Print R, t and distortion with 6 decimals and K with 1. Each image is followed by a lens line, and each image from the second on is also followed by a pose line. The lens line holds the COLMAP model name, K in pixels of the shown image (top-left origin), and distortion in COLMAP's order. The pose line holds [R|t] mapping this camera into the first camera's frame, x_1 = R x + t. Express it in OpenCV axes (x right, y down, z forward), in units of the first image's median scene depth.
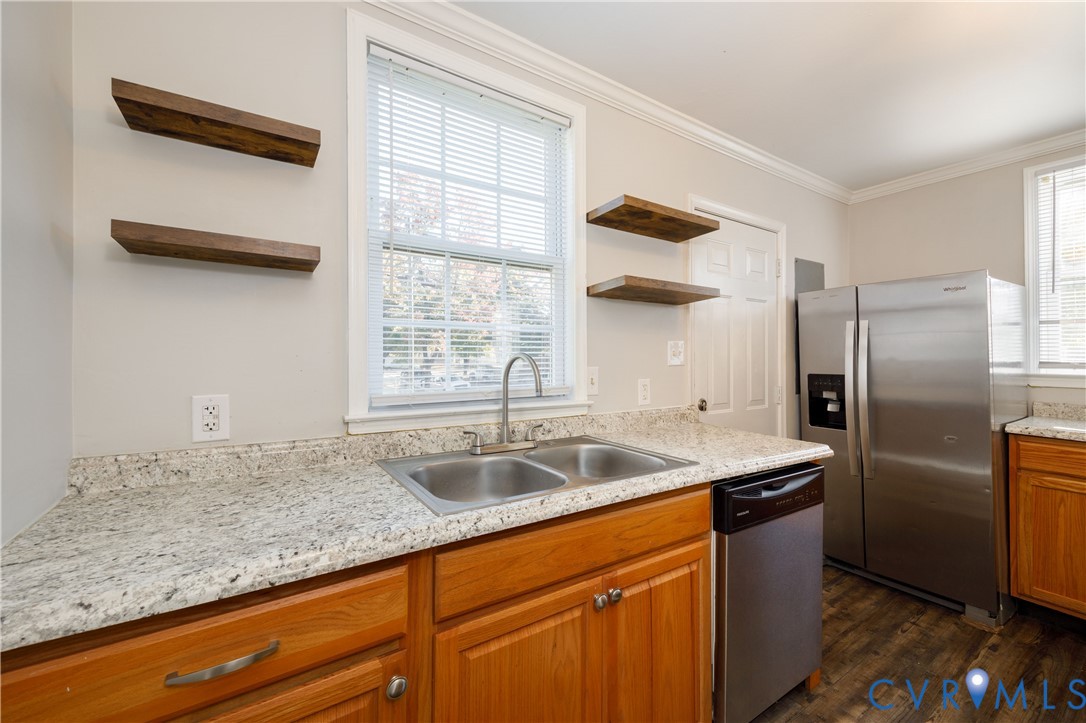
lens RADIAL K [[449.1, 0, 530.4], [0, 449.1, 349.5], [0, 0, 1]] dist [0.010720, -0.000678]
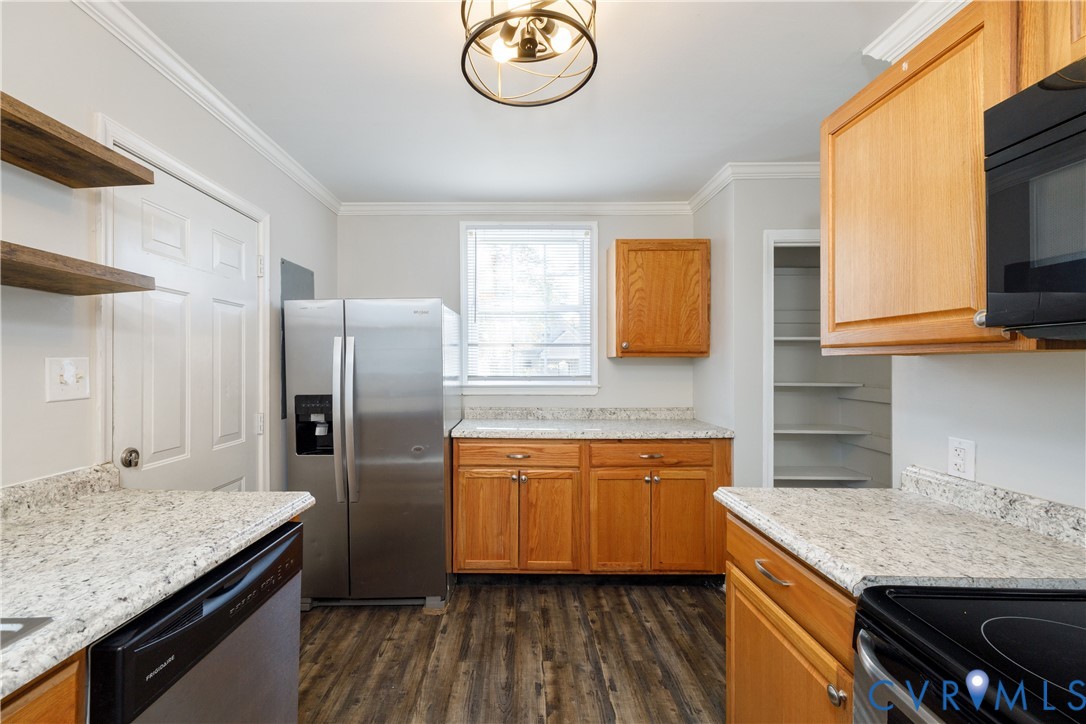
lens RADIAL K [[449.1, 0, 523.1], [0, 449.1, 364.8], [0, 0, 1]] dist [0.010720, -0.000678]
pose [[0.544381, -0.005994, 0.838817, 0.160534], [-0.008202, 0.999889, 0.012468, -0.022405], [-0.838798, -0.013667, 0.544271, 0.202468]]
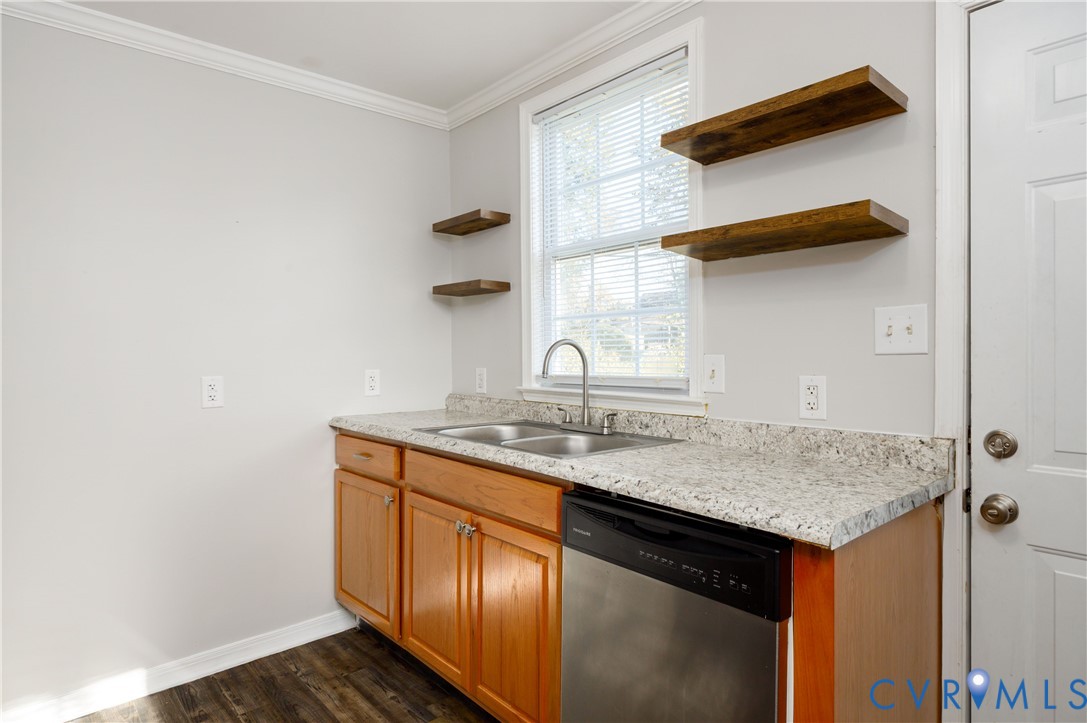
lens RADIAL K [[646.0, 0, 536.7], [0, 646.0, 363.5], [0, 0, 1]] dist [0.000302, -0.000043]
pose [[0.100552, 0.005003, -0.994919, 1.071114], [0.015711, 0.999855, 0.006616, 0.037152], [0.994808, -0.016296, 0.100458, 0.539712]]
